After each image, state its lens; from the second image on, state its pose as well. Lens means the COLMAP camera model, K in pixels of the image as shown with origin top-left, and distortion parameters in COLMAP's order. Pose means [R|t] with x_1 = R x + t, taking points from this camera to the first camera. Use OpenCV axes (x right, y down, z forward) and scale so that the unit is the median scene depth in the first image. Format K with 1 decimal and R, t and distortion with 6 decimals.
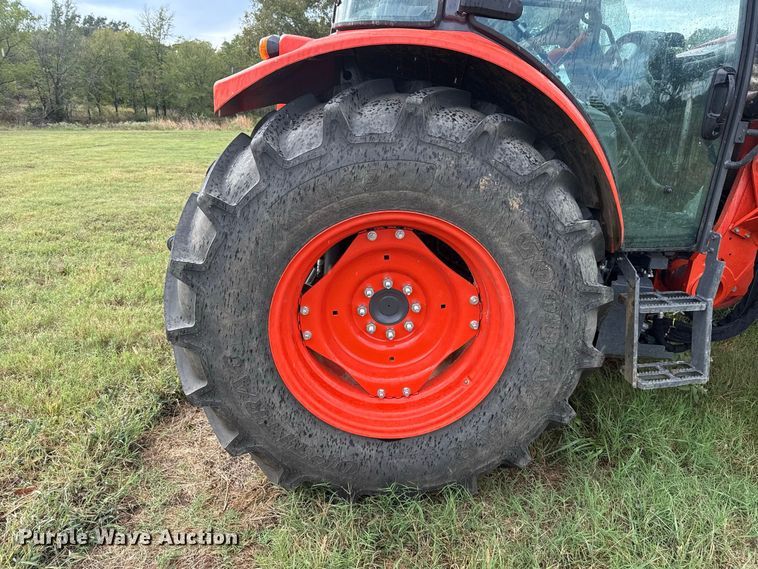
lens RADIAL K [[545.0, 0, 378.9], [0, 545.0, 274.8], [0, 0, 1]] dist [0.055701, -0.061052]
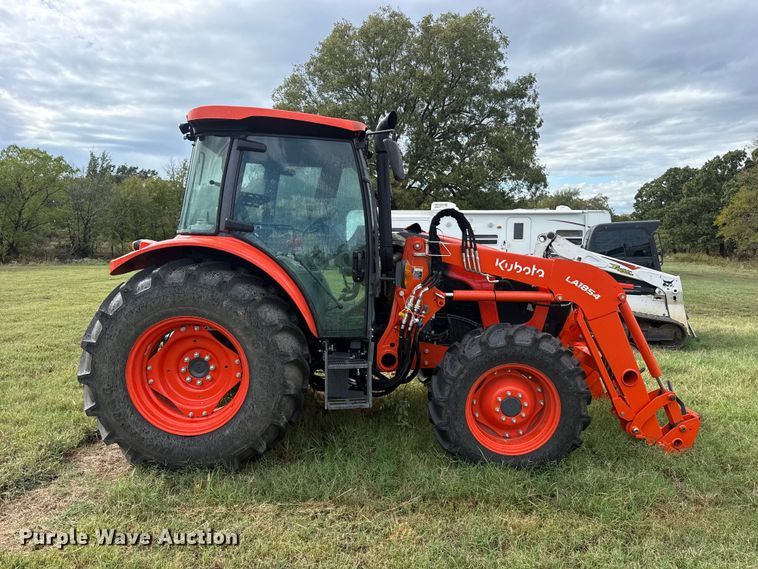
lens RADIAL K [[545.0, 0, 378.9], [0, 545.0, 274.8], [0, 0, 1]] dist [0.055701, -0.061052]
pose [[0.999624, -0.011879, -0.024730, 0.718633], [0.005974, 0.974021, -0.226378, 0.184868], [0.026777, 0.226145, 0.973725, -0.961781]]
